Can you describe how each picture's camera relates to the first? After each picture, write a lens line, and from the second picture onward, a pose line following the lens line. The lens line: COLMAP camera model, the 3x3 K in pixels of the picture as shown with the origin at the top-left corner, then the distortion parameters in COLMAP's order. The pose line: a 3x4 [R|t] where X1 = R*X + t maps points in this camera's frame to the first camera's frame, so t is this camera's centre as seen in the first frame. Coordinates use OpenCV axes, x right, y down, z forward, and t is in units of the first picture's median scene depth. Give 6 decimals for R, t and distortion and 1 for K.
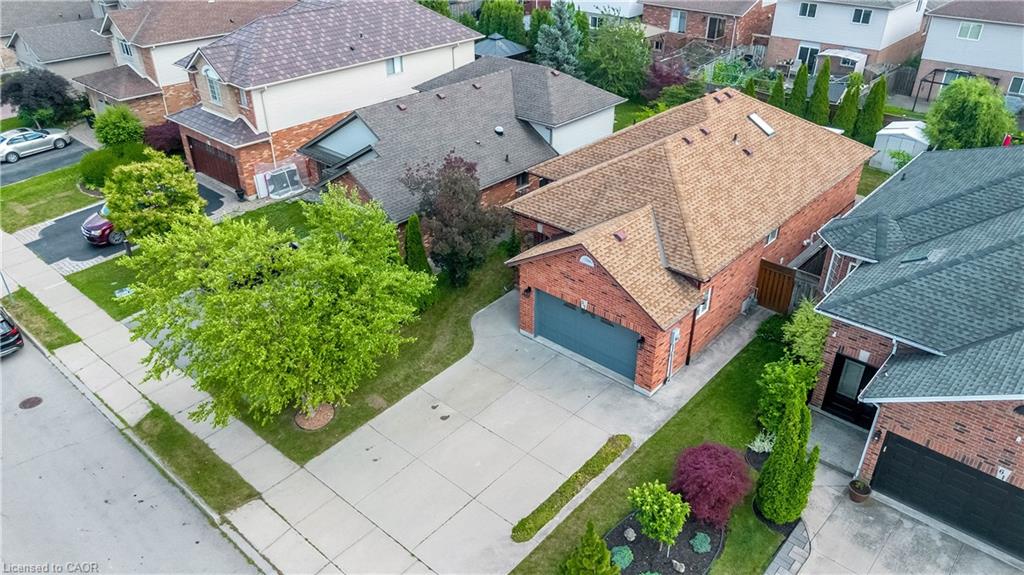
lens RADIAL K [[727.3, 0, 511.4], [0, 727.3, 295.9], [0, 0, 1]] dist [0.018528, 0.002285]
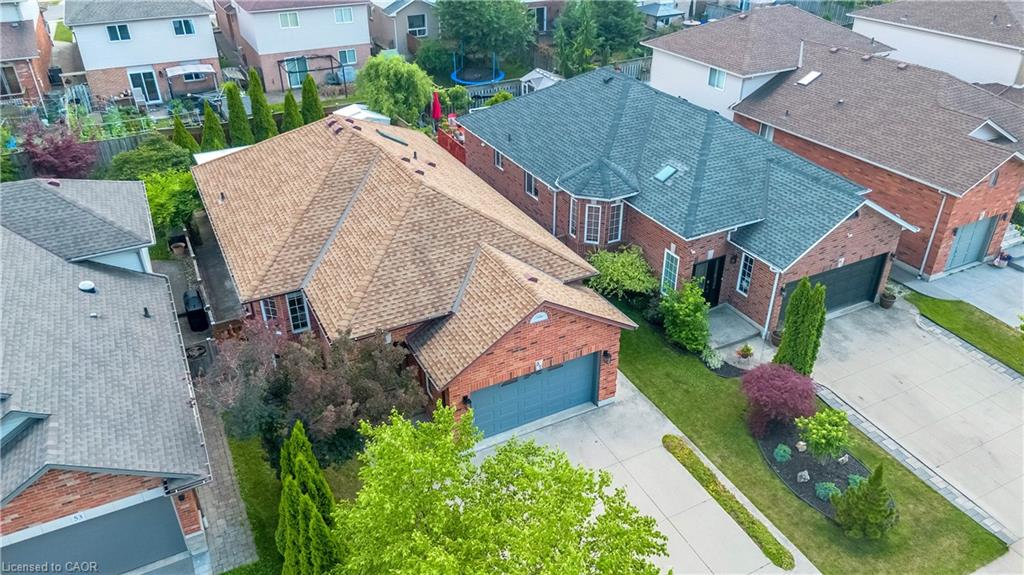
lens RADIAL K [[730.7, 0, 512.0], [0, 730.7, 287.5], [0, 0, 1]] dist [0.055941, -0.057789]
pose [[0.360180, -0.474079, 0.803442, -0.579676], [0.485533, 0.830669, 0.272481, -0.324459], [-0.796573, 0.291955, 0.529372, 0.537700]]
